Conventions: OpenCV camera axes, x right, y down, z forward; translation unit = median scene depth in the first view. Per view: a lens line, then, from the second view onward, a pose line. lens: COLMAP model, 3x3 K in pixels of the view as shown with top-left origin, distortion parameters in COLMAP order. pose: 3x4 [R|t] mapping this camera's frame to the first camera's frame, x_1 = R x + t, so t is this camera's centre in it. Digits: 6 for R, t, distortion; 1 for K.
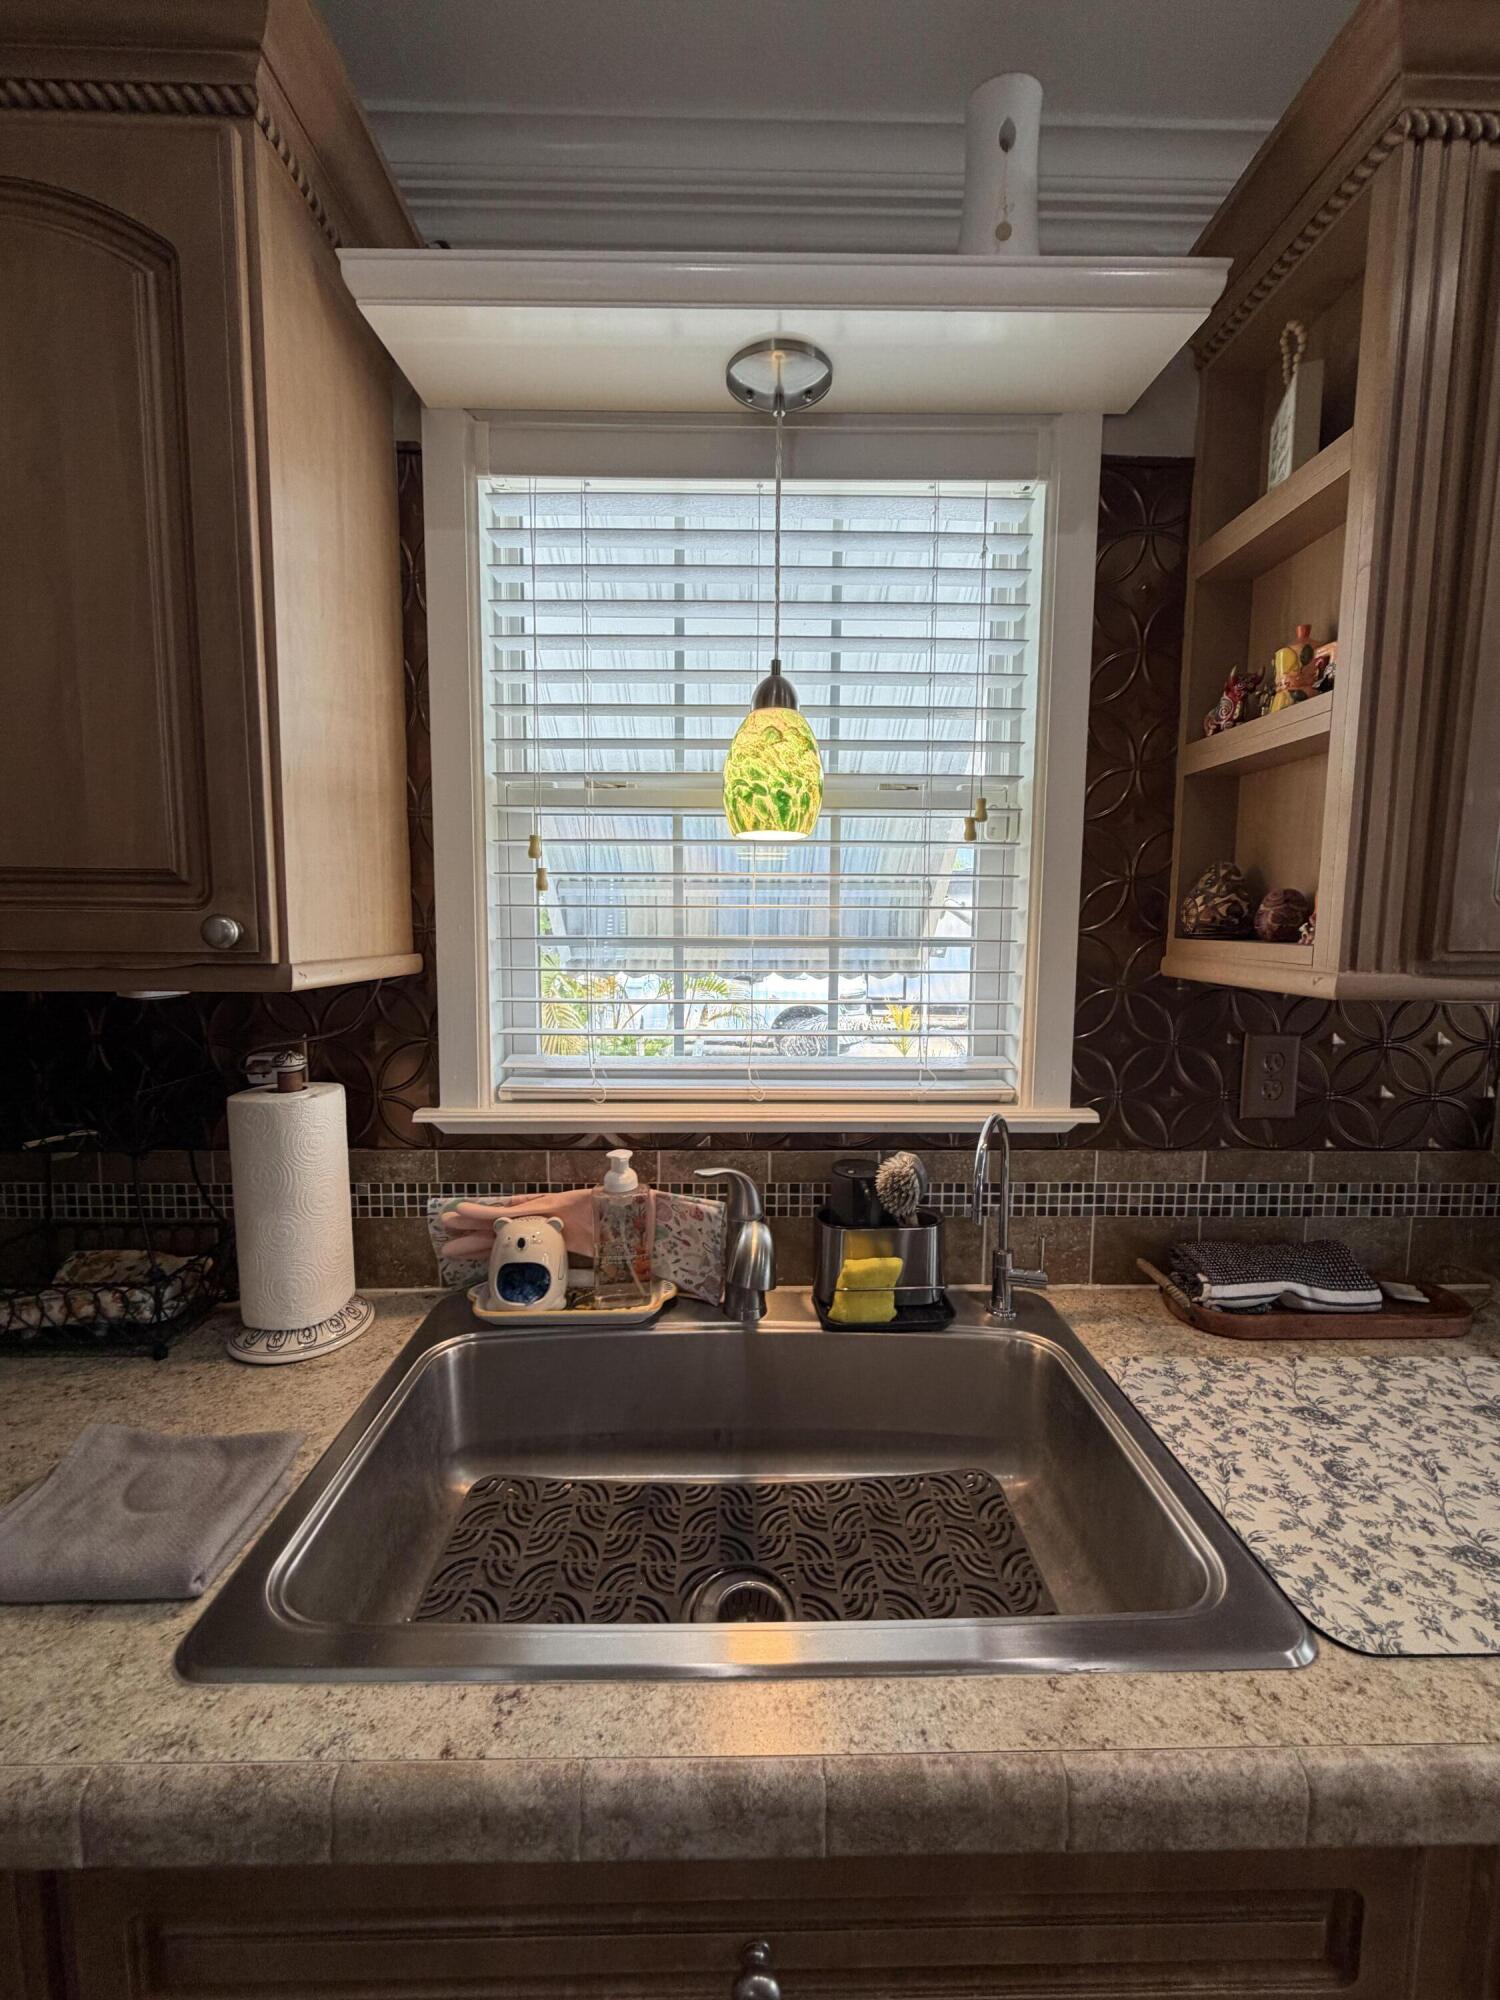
lens RADIAL K [[799.7, 0, 748.4], [0, 799.7, 997.0], [0, 0, 1]] dist [0.002092, 0.000690]
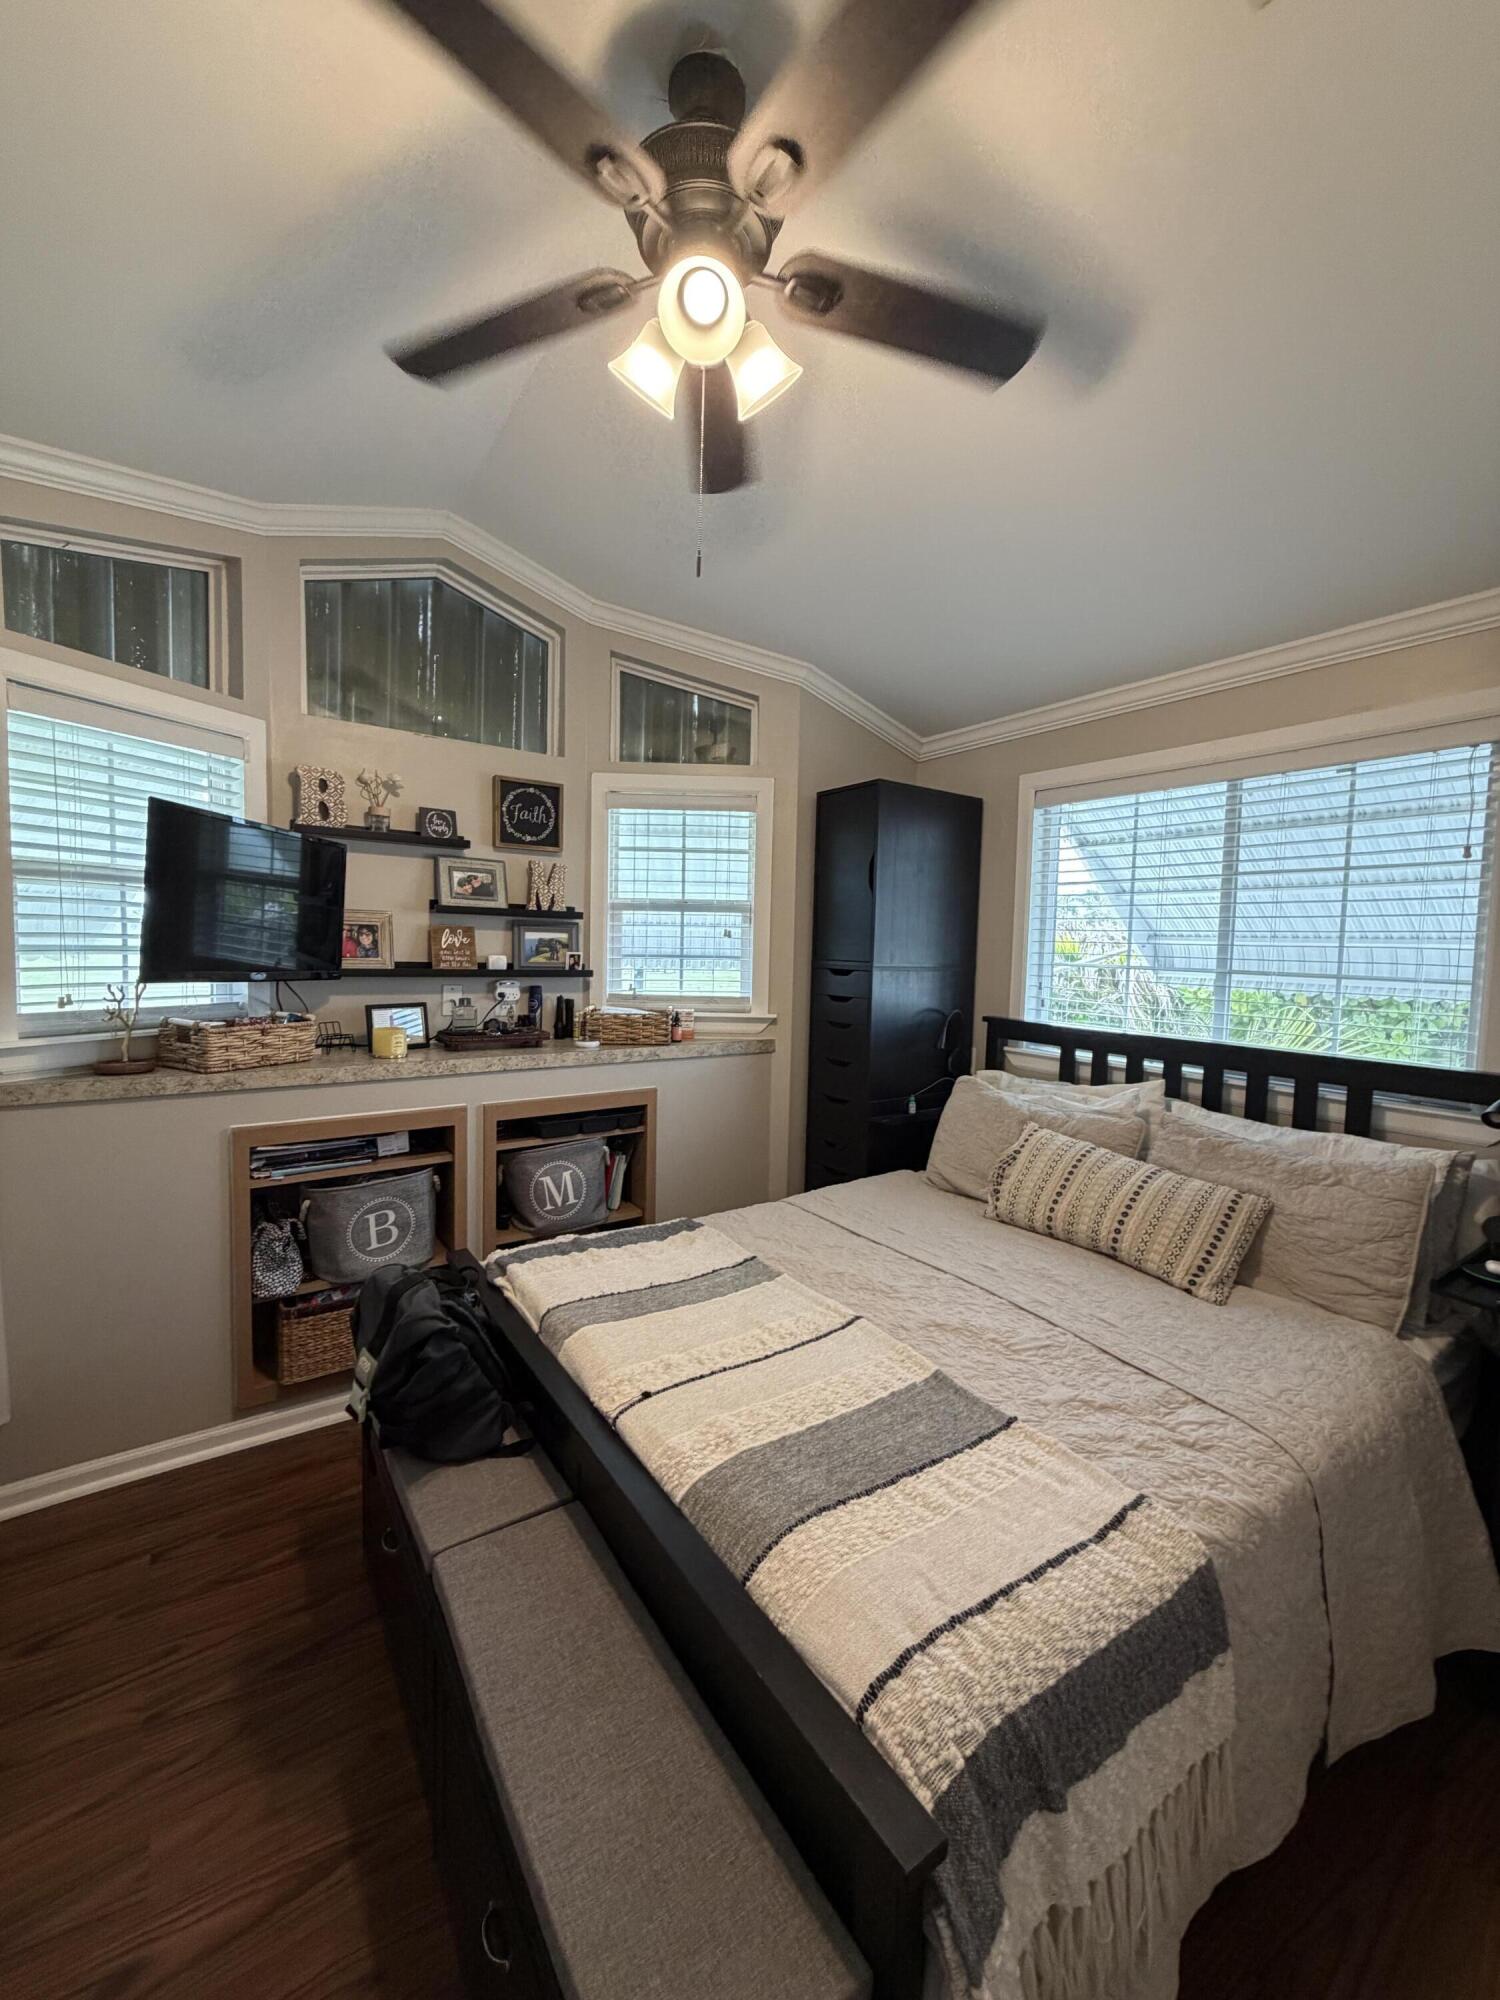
lens RADIAL K [[799.7, 0, 750.3], [0, 799.7, 994.3], [0, 0, 1]] dist [0.002092, 0.000690]
pose [[-0.541915, -0.076365, 0.836957, -2.785632], [0.054173, 0.990618, 0.125462, -0.123234], [-0.838685, 0.113330, -0.532694, 0.747618]]
